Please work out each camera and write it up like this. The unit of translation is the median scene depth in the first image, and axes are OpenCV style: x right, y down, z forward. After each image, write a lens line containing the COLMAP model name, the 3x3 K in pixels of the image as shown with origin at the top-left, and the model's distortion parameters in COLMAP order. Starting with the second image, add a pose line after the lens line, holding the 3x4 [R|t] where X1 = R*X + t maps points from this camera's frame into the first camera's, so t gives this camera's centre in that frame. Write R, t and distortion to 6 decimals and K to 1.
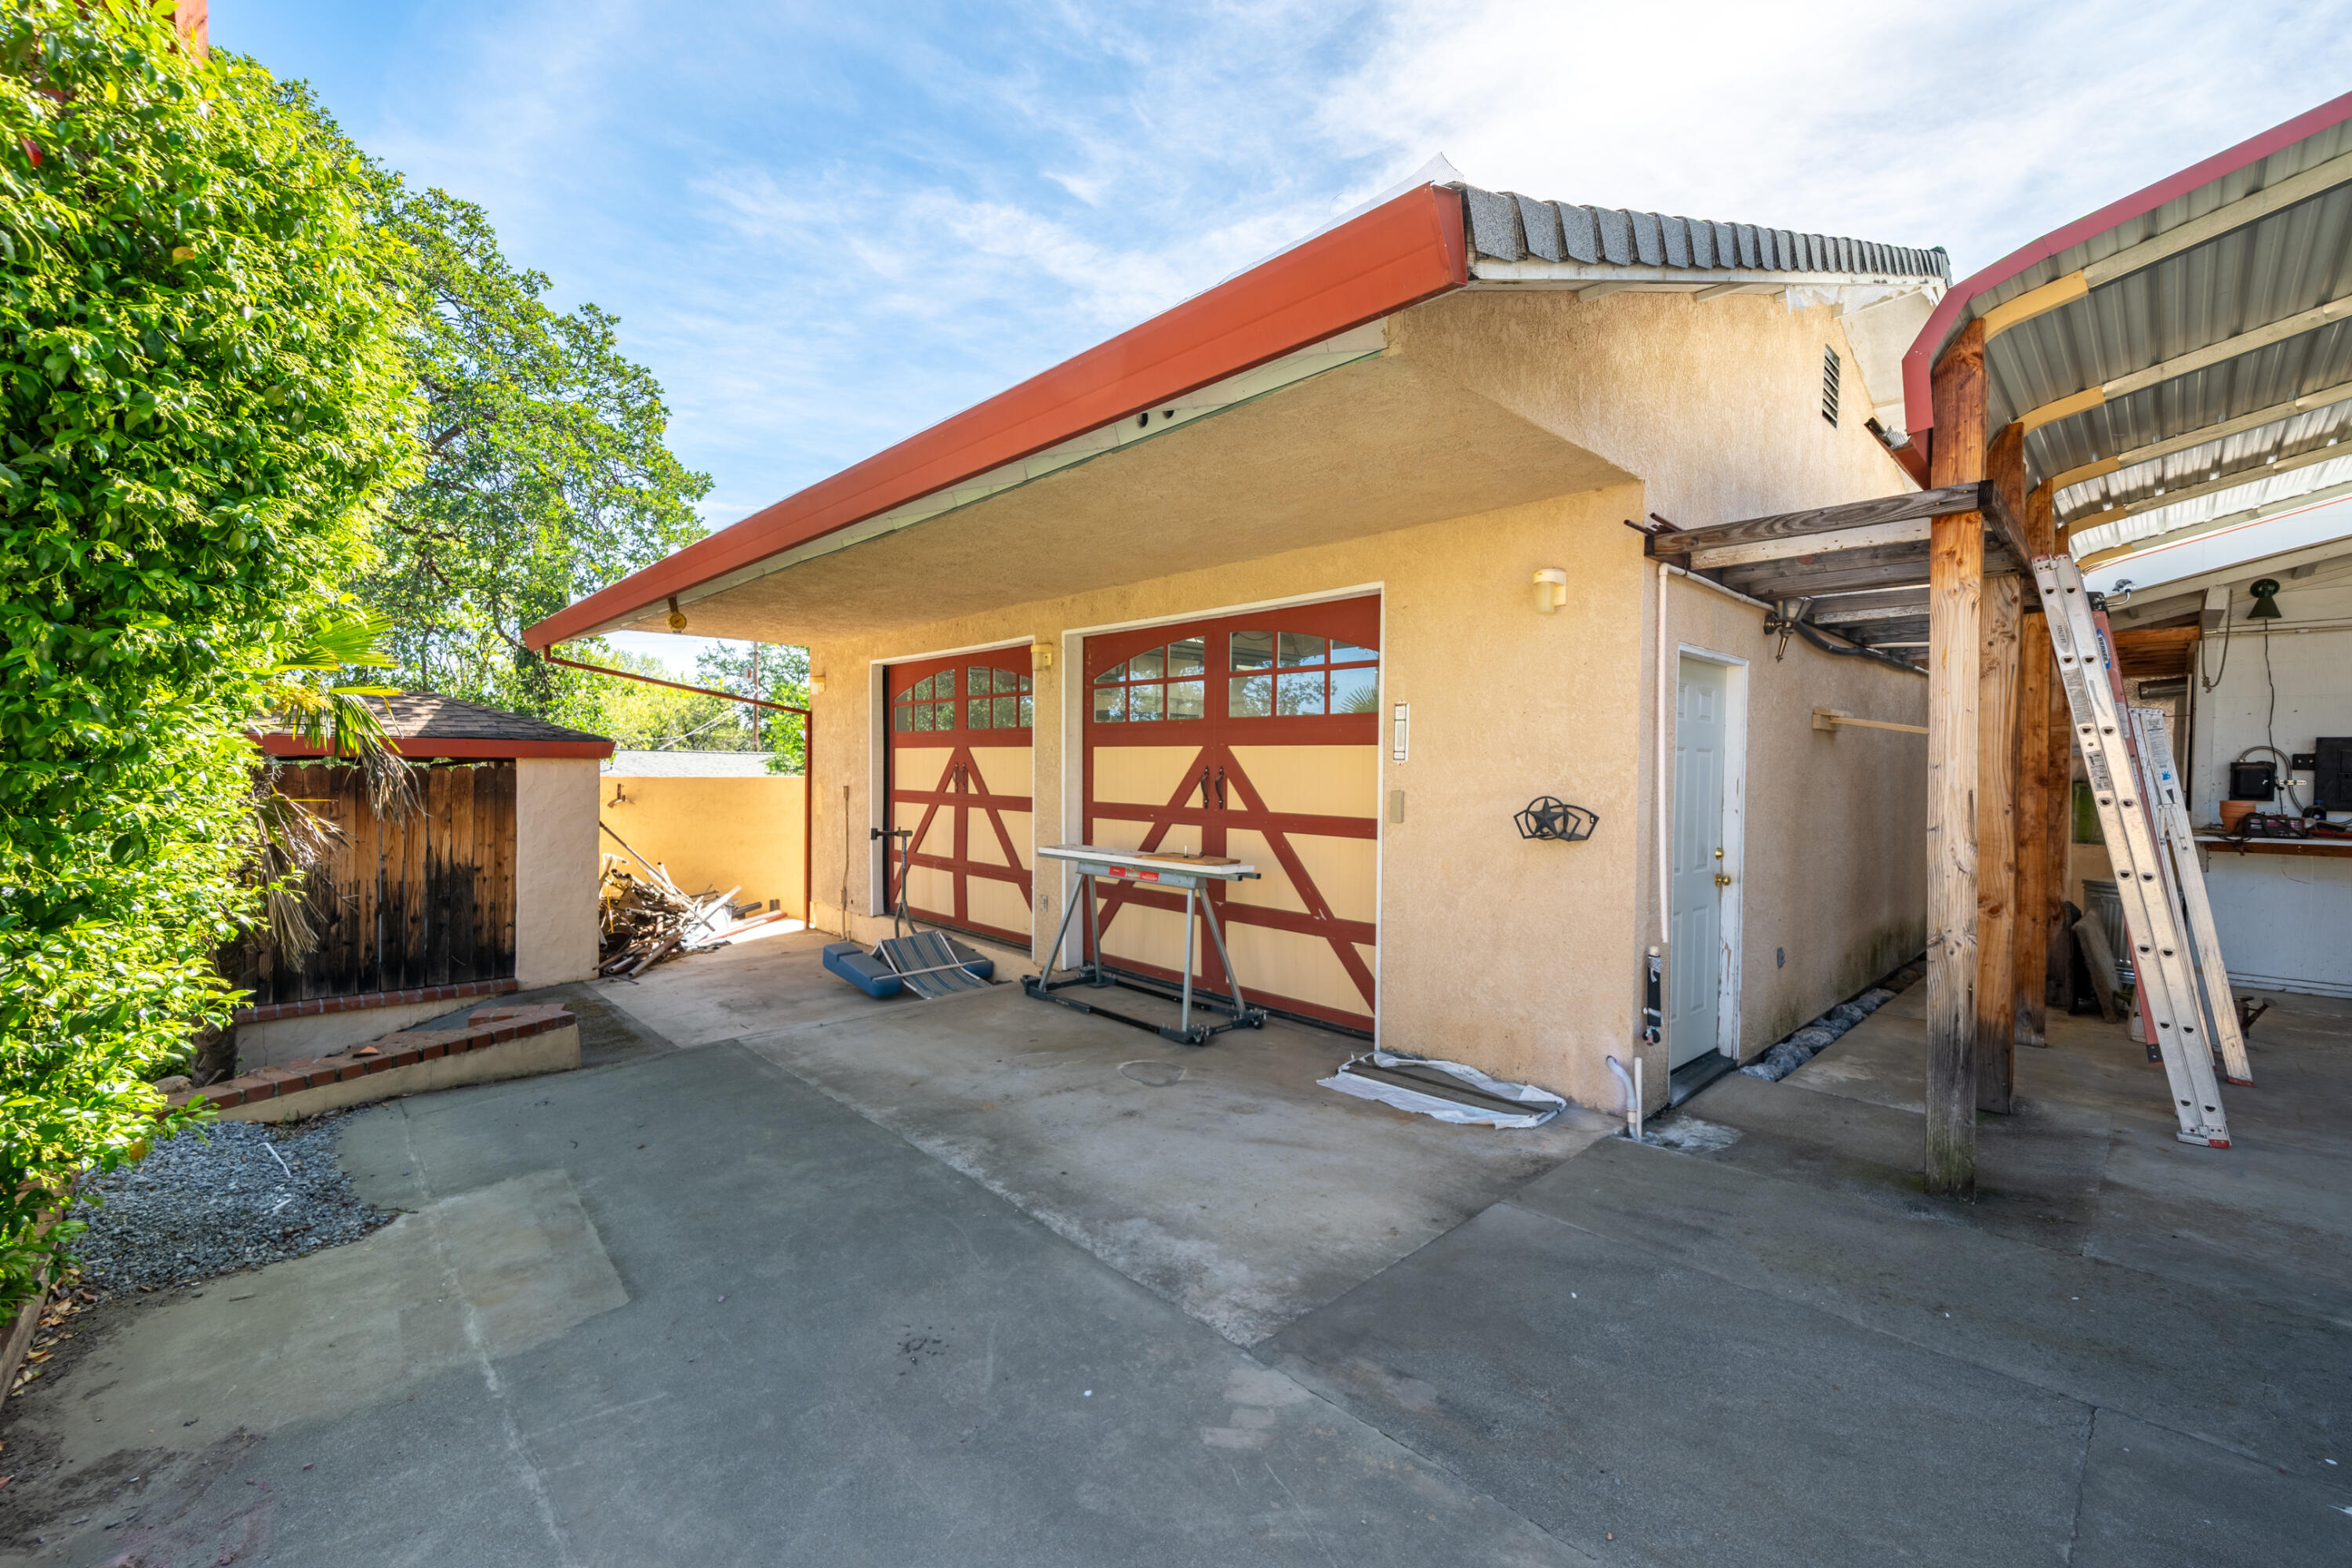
lens RADIAL K [[953.0, 0, 1178.0], [0, 953.0, 784.2], [0, 0, 1]] dist [0.001686, -0.000011]
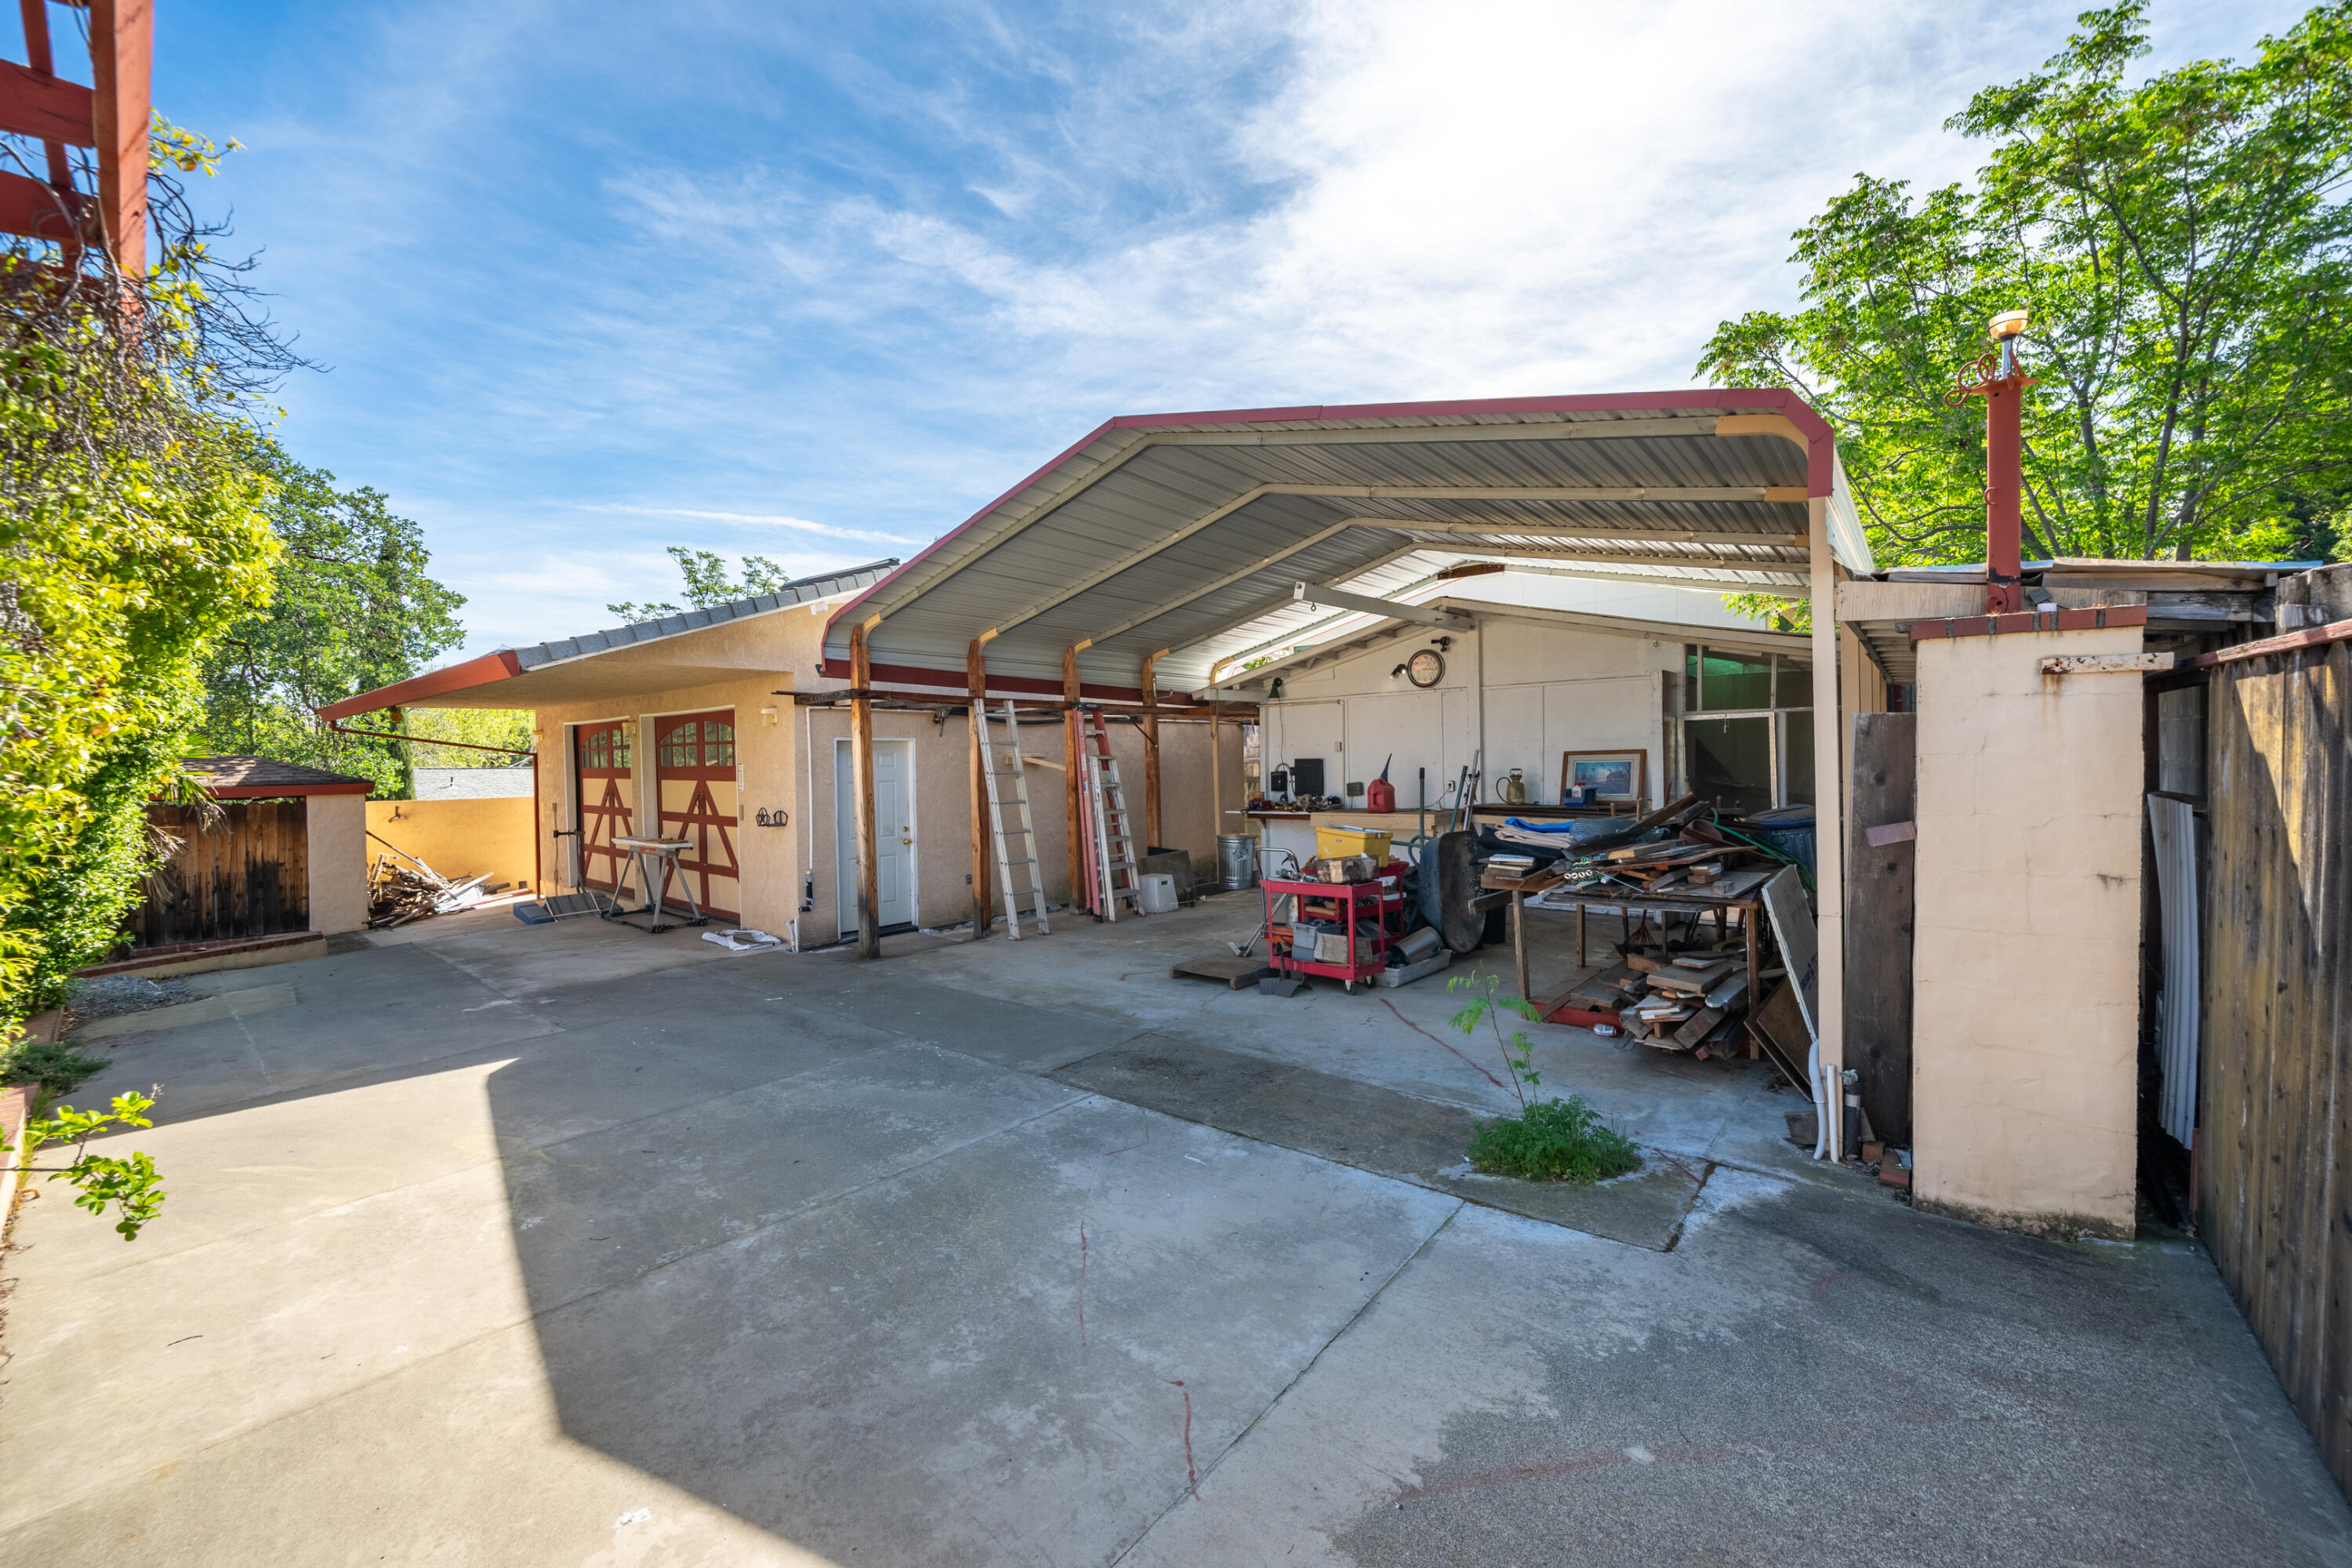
lens RADIAL K [[889.4, 0, 1172.9], [0, 889.4, 773.5], [0, 0, 1]] dist [-0.000770, -0.000232]
pose [[0.993562, -0.028938, 0.109527, 0.625665], [0.029076, 0.999577, 0.000339, -0.022855], [-0.109491, 0.002847, 0.993984, -0.686658]]
